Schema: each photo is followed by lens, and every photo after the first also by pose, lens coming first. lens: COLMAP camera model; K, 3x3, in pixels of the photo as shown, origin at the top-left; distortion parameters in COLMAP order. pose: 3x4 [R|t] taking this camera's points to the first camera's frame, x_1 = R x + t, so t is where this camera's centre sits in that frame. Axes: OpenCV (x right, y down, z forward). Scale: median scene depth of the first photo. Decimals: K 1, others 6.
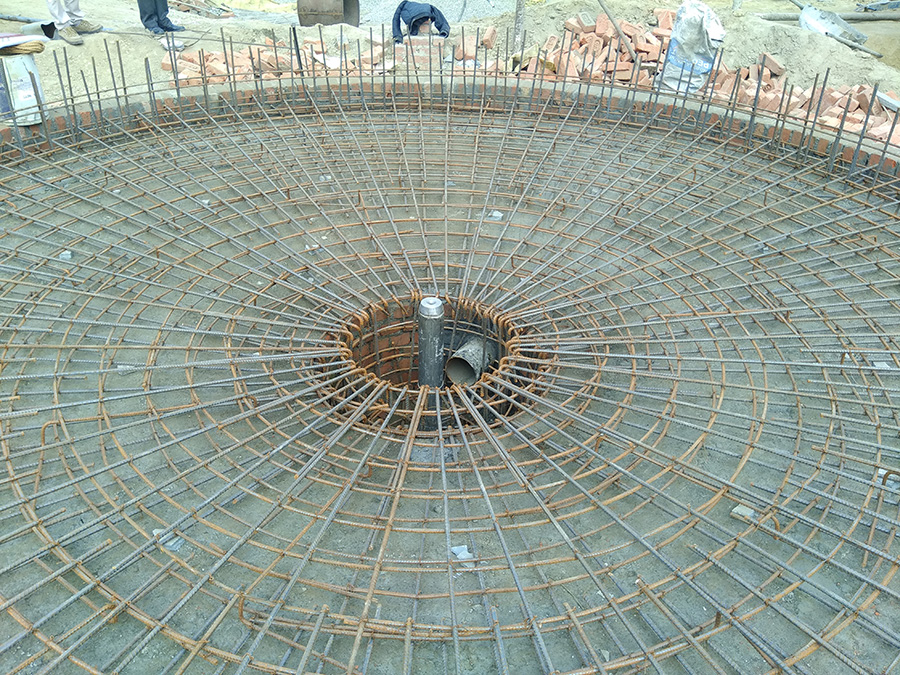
lens RADIAL K [[581.8, 0, 450.0], [0, 581.8, 337.5], [0, 0, 1]] dist [-0.001057, -0.034815]
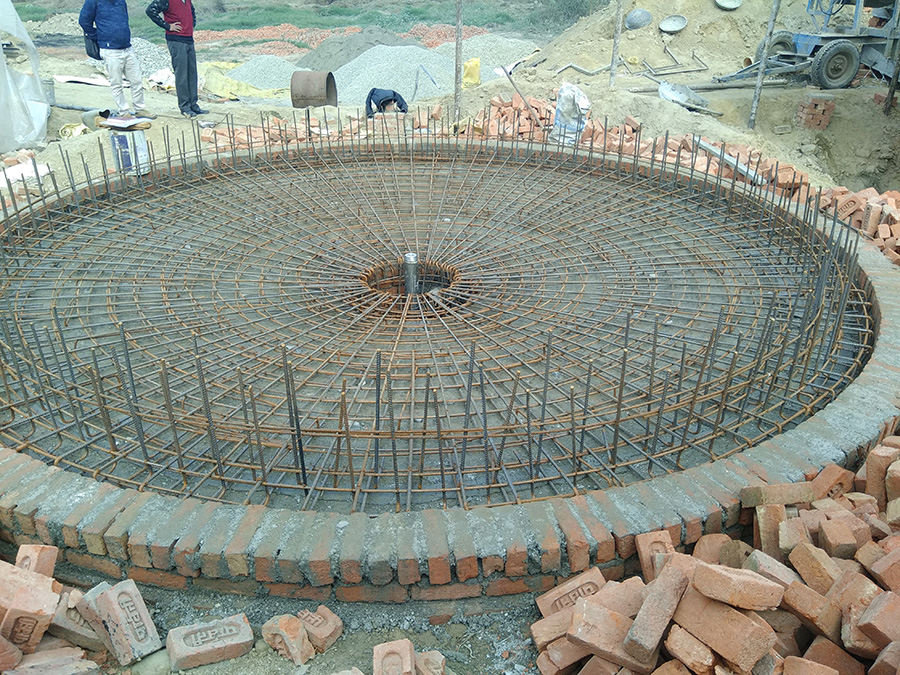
lens RADIAL K [[547.0, 0, 450.0], [0, 547.0, 337.5], [0, 0, 1]] dist [0.002312, -0.057237]
pose [[0.996608, -0.053353, 0.062661, -0.014258], [0.058488, 0.994815, -0.083201, 0.158196], [-0.057897, 0.086584, 0.994561, -0.311956]]
